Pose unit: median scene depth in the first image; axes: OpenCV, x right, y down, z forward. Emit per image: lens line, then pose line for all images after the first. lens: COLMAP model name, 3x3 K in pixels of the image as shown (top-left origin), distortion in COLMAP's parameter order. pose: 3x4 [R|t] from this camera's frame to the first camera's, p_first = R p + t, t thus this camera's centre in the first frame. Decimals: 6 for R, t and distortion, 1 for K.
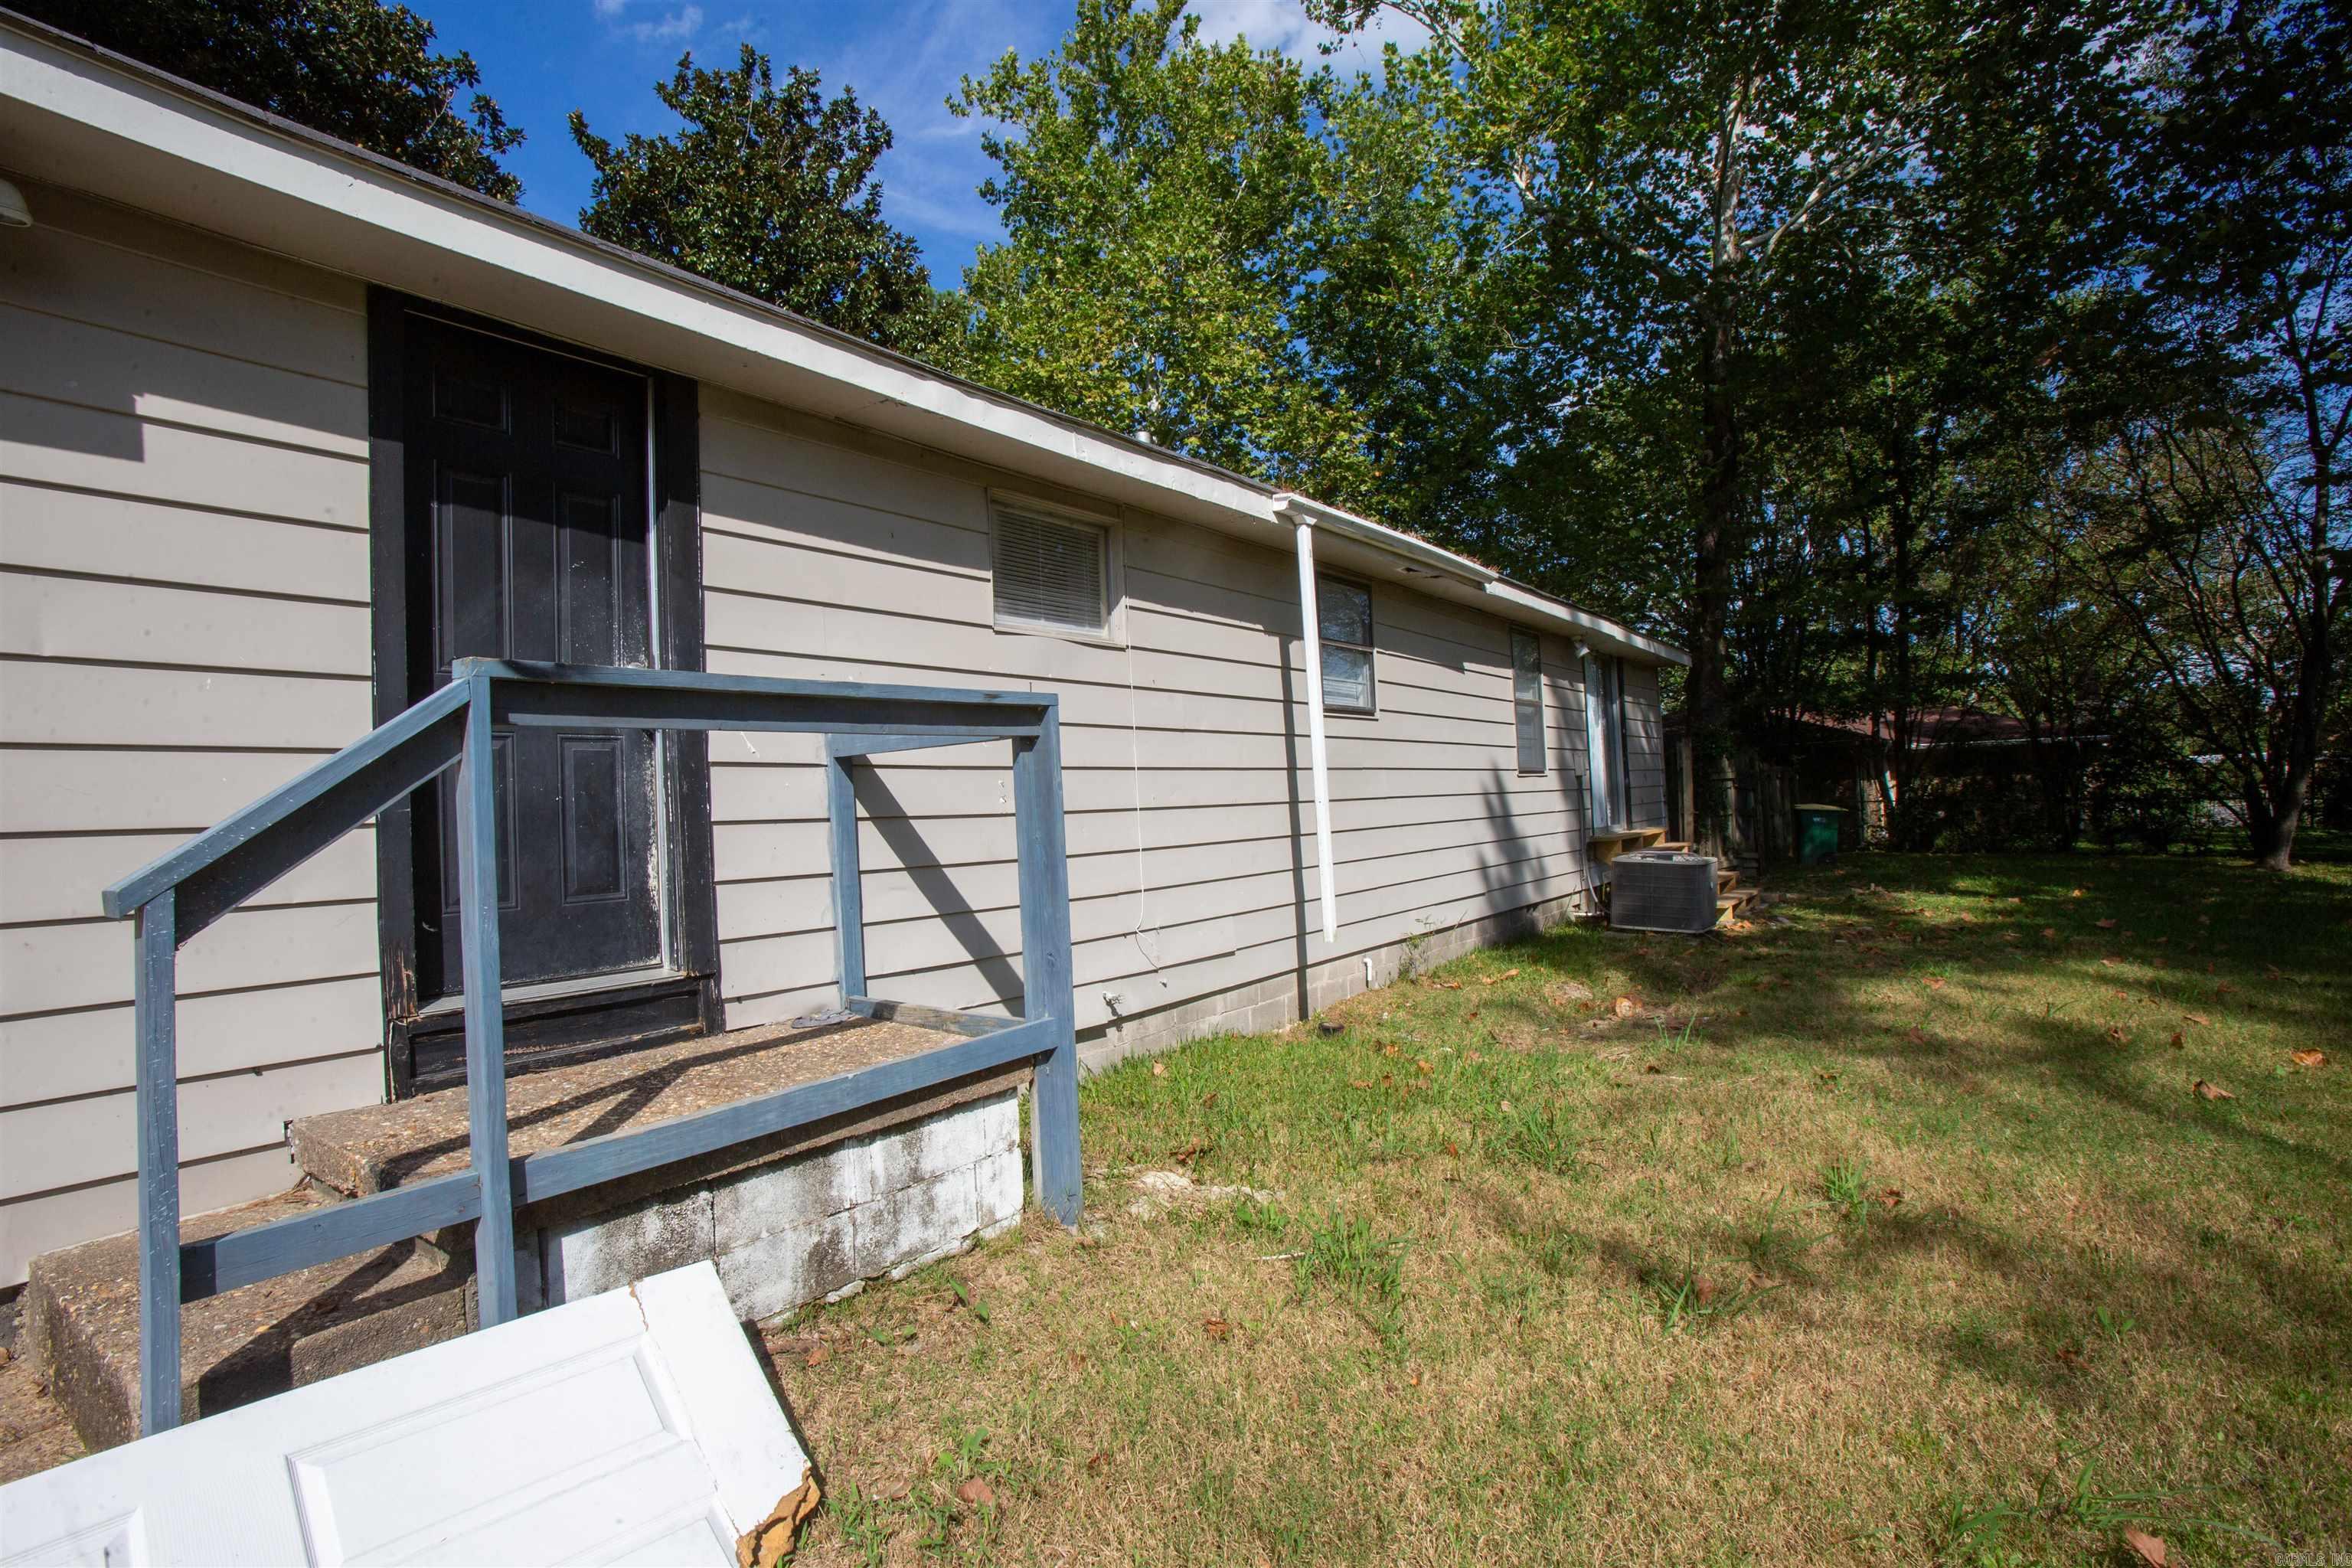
lens RADIAL K [[1131.5, 0, 1176.0], [0, 1131.5, 784.0], [0, 0, 1]] dist [-0.061708, 0.000343]
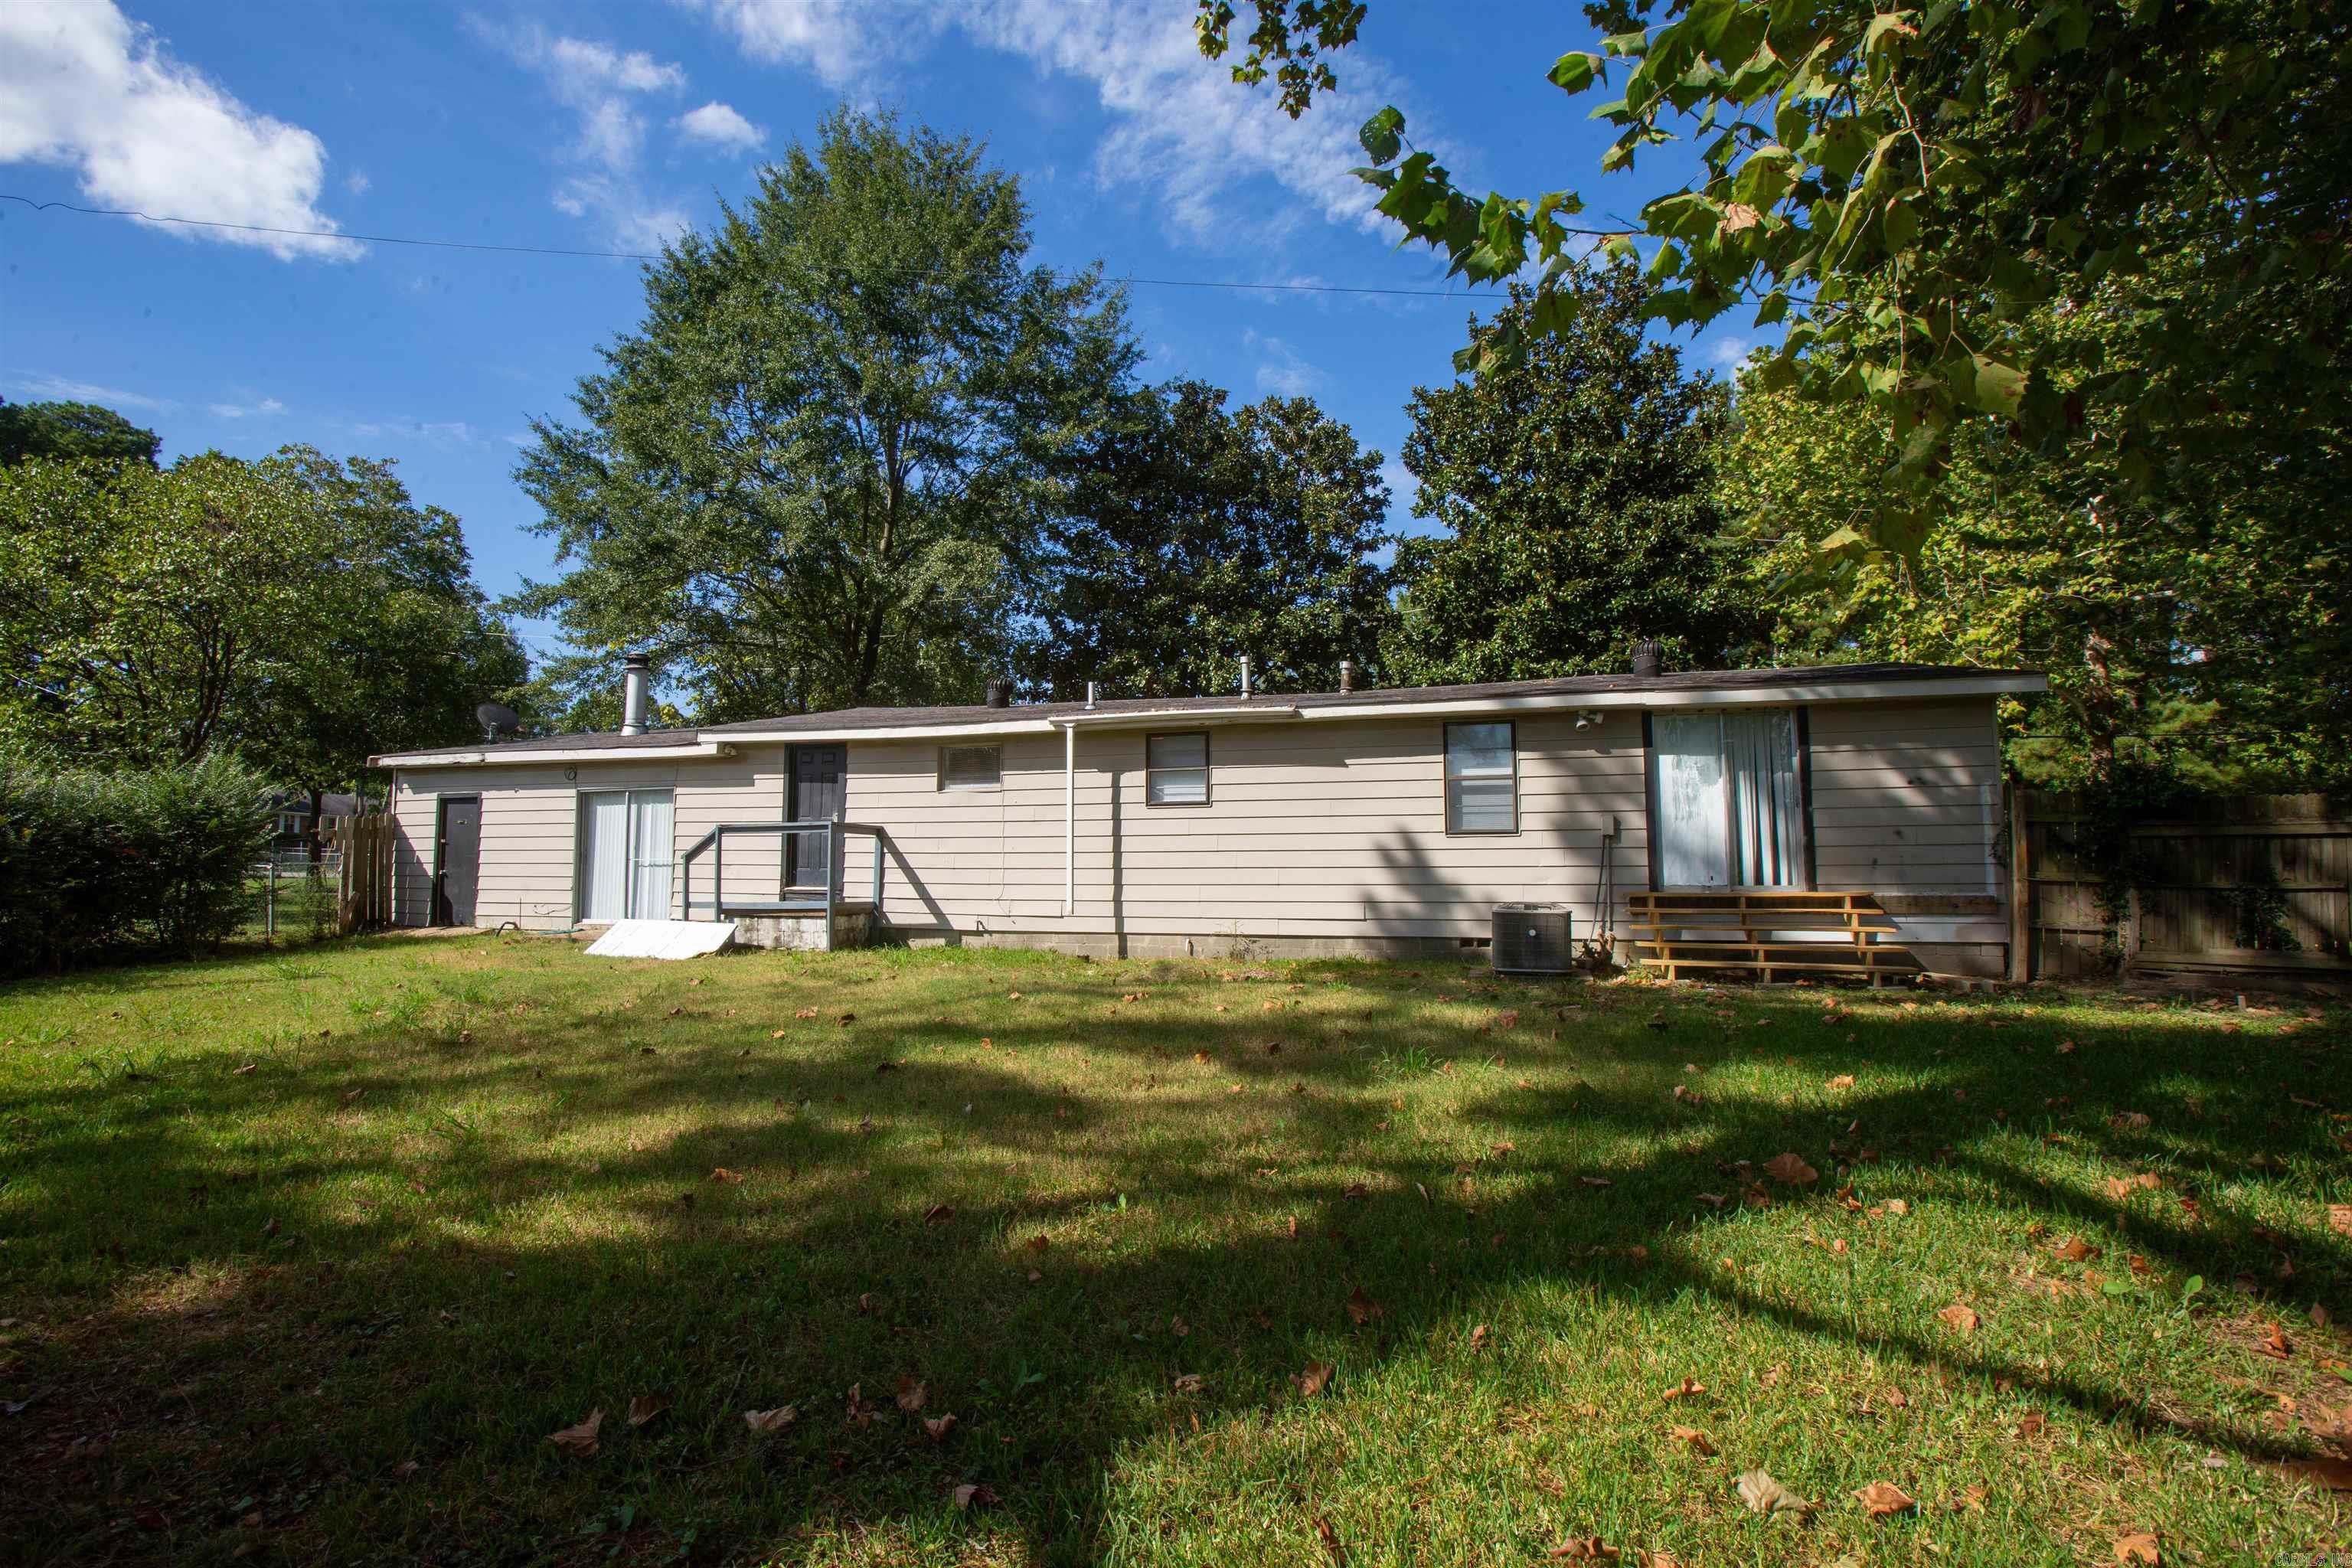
lens RADIAL K [[1131.5, 0, 1176.0], [0, 1131.5, 784.0], [0, 0, 1]] dist [-0.061708, 0.000343]
pose [[0.355546, -0.049197, -0.933363, 2.780094], [0.000601, 0.998626, -0.052408, 0.000855], [0.934659, 0.018072, 0.355087, 0.490289]]
